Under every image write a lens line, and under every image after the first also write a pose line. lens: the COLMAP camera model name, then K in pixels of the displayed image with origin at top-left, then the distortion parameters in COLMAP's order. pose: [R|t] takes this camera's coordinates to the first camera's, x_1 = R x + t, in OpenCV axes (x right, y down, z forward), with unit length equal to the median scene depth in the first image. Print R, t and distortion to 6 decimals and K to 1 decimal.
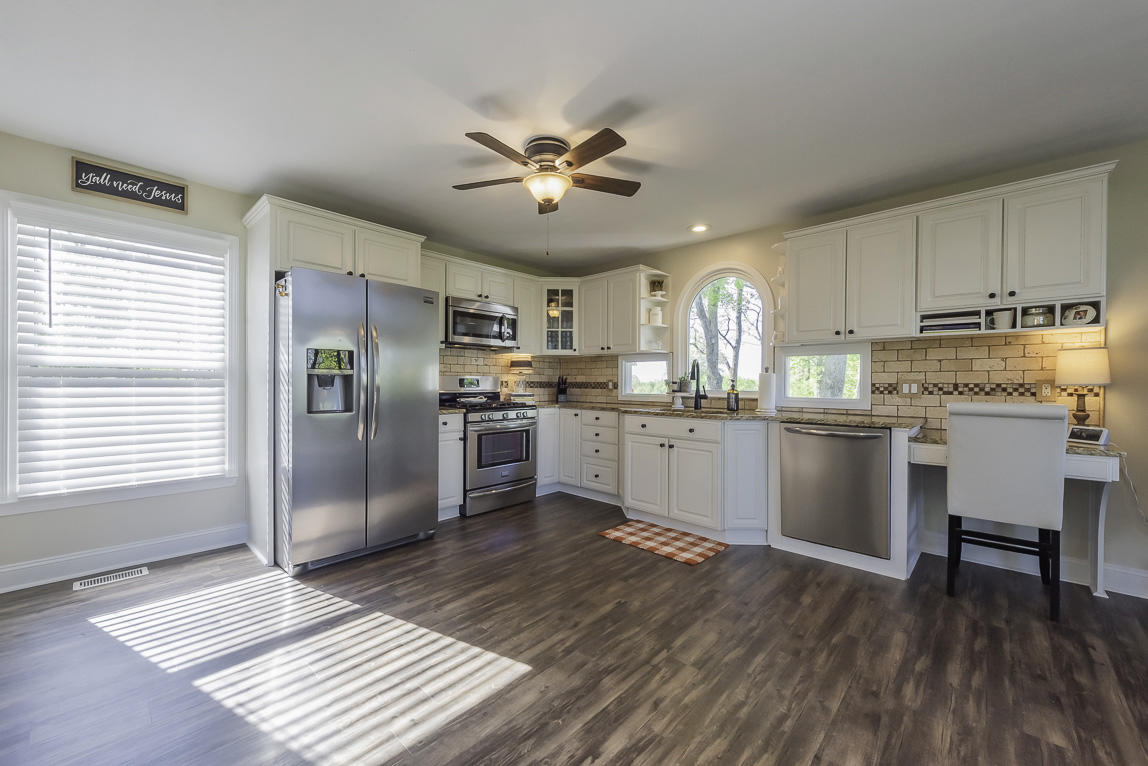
lens RADIAL K [[446.6, 0, 577.4], [0, 446.6, 385.0], [0, 0, 1]] dist [0.015699, -0.005165]
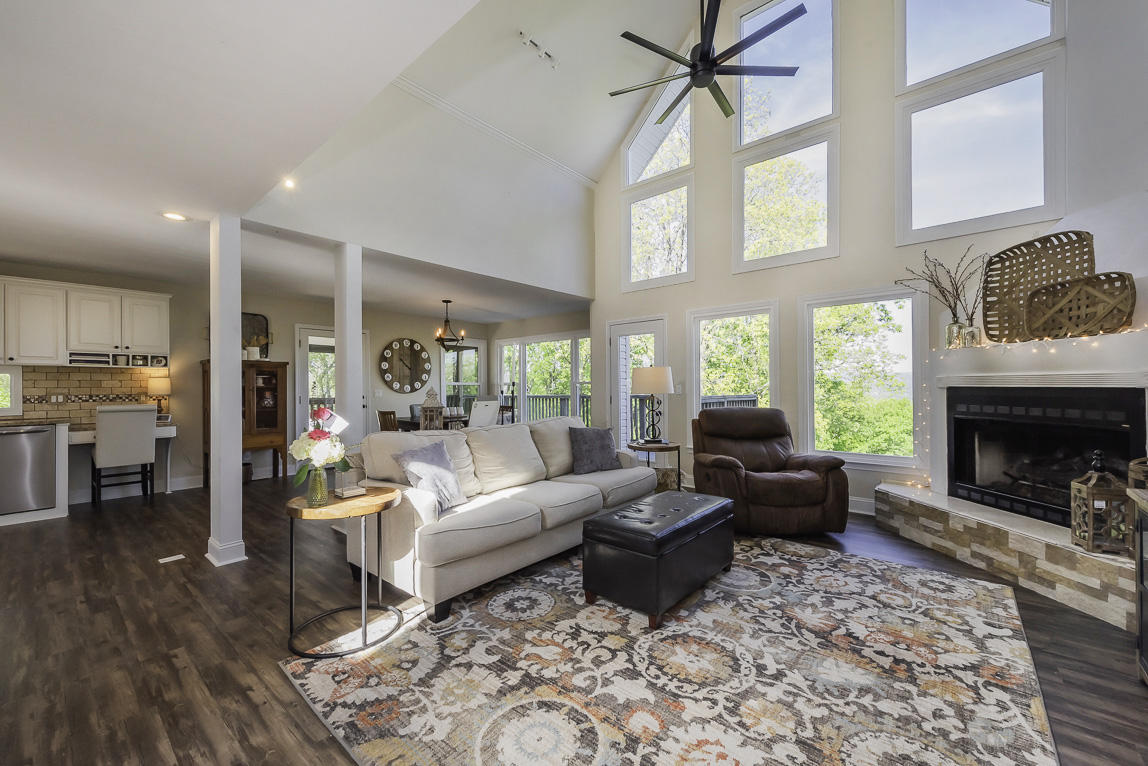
lens RADIAL K [[455.3, 0, 572.4], [0, 455.3, 388.2], [0, 0, 1]] dist [0.015095, -0.005815]
pose [[-0.038298, -0.007097, 0.999241, -0.875214], [0.012578, 0.999892, 0.007584, -0.017903], [-0.999187, 0.012859, -0.038205, -0.670915]]
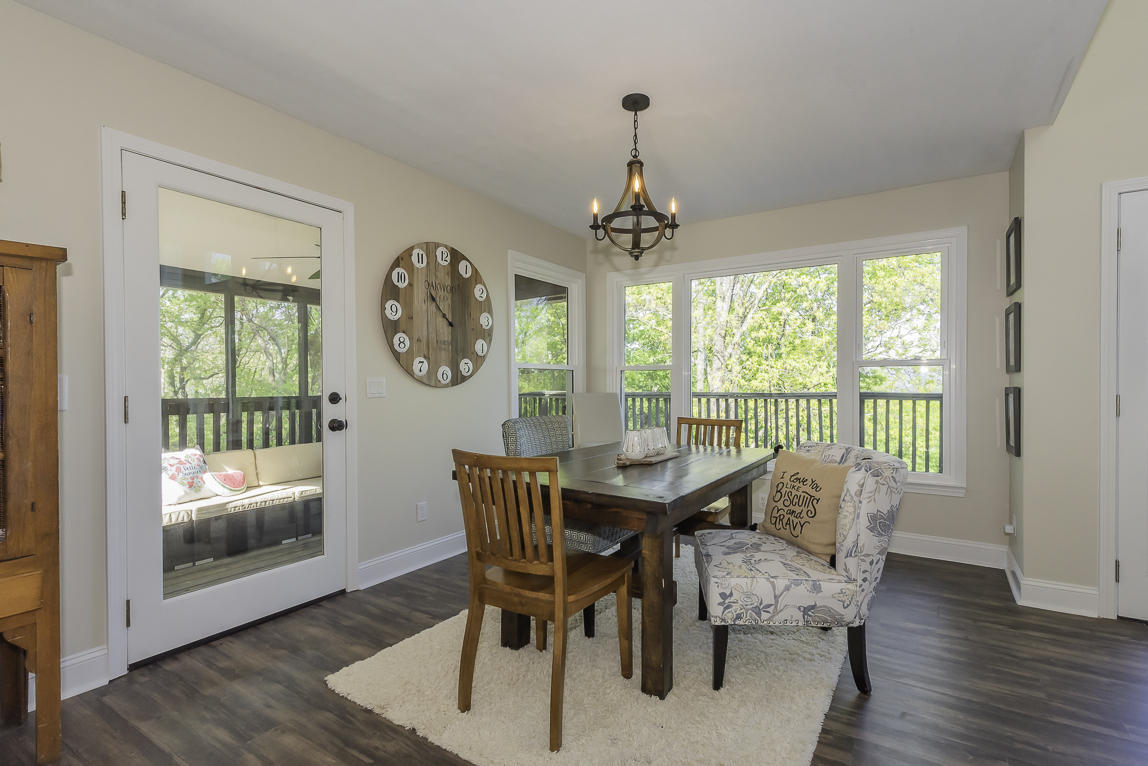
lens RADIAL K [[539.0, 0, 585.6], [0, 539.0, 384.4], [0, 0, 1]] dist [0.016775, -0.000071]
pose [[-0.181118, -0.010733, 0.983403, 0.505624], [0.006491, 0.999906, 0.012109, 0.000103], [-0.983440, 0.008577, -0.181031, 0.063803]]
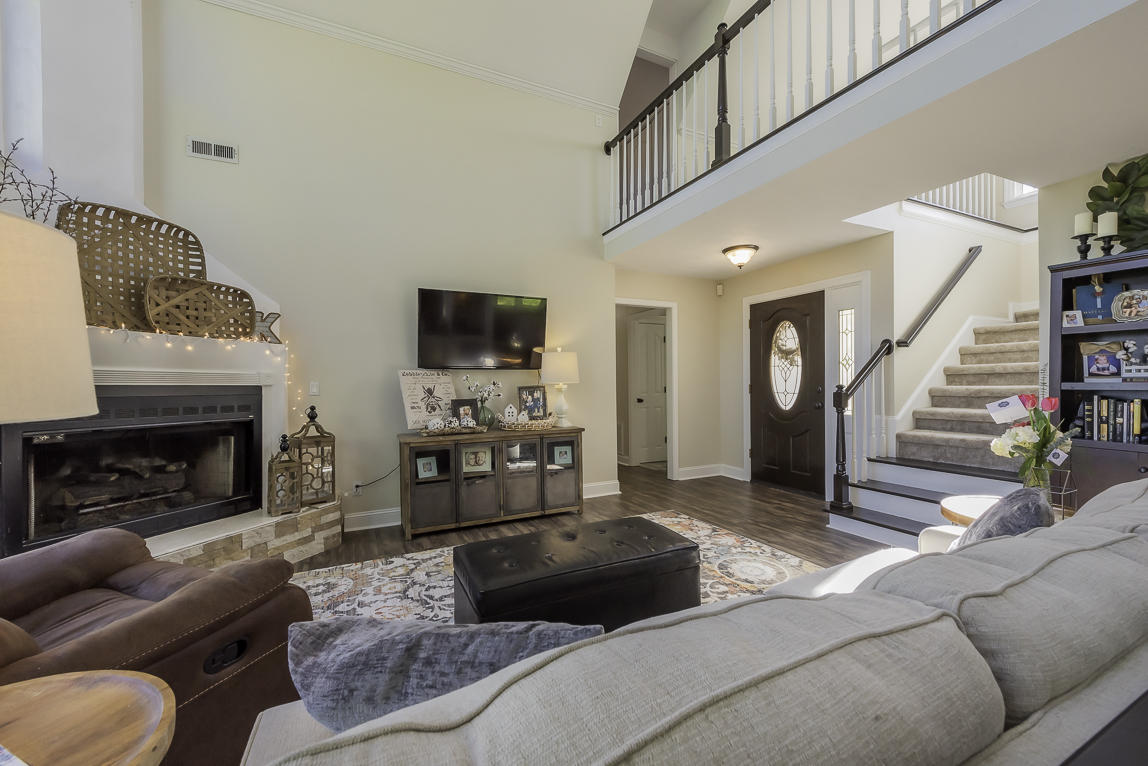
lens RADIAL K [[446.6, 0, 577.4], [0, 446.6, 385.0], [0, 0, 1]] dist [0.015699, -0.005165]
pose [[-0.360680, -0.002764, -0.932685, 0.635935], [0.000089, 0.999996, -0.002997, 0.001874], [0.932689, -0.001164, -0.360679, -0.649319]]
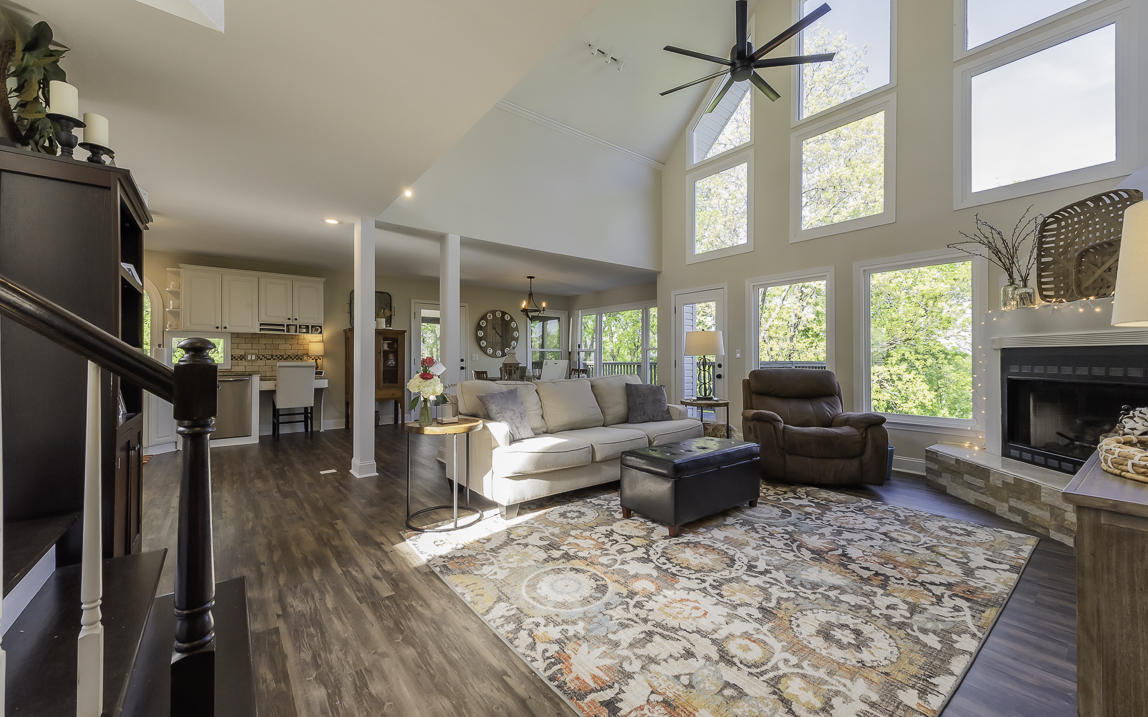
lens RADIAL K [[445.9, 0, 574.0], [0, 445.9, 358.5], [0, 0, 1]] dist [0.018160, -0.006155]
pose [[0.155626, -0.004813, 0.987804, -1.064666], [0.006830, 0.999969, 0.003797, 0.015747], [-0.987792, 0.006156, 0.155654, -0.773959]]
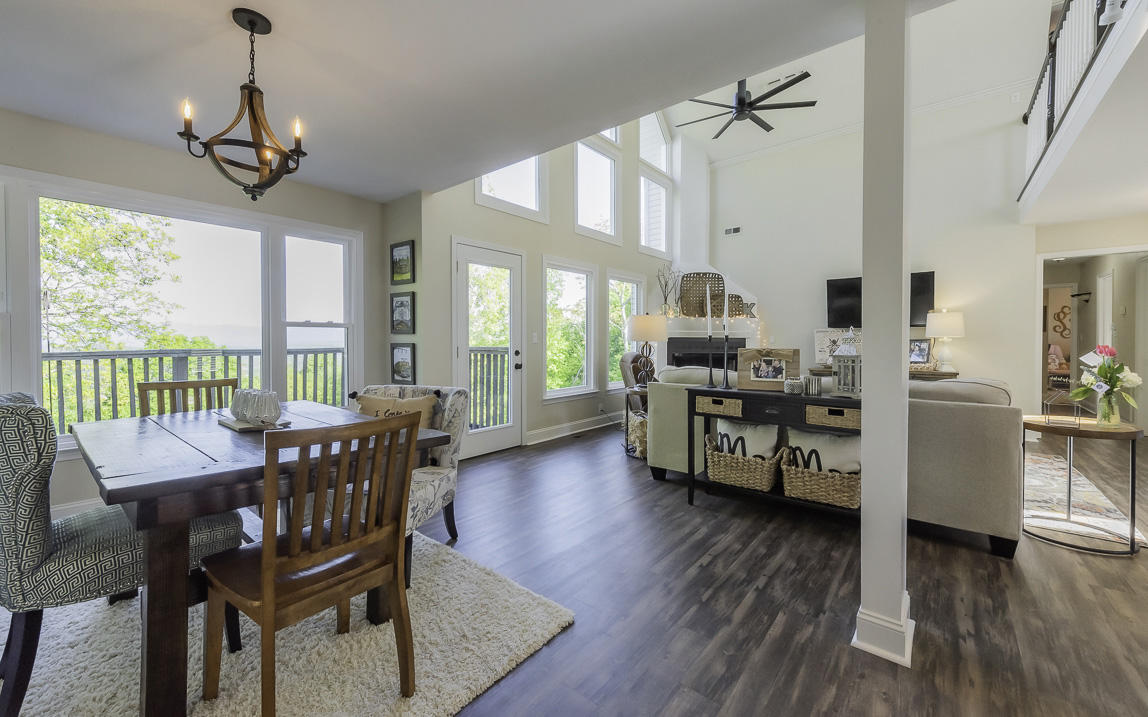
lens RADIAL K [[438.5, 0, 576.1], [0, 438.5, 343.8], [0, 0, 1]] dist [-0.000028, -0.000072]
pose [[-0.998310, -0.006029, -0.057800, 0.907497], [-0.006936, 0.999856, 0.015509, 0.001593], [0.057698, 0.015883, -0.998208, 0.456413]]
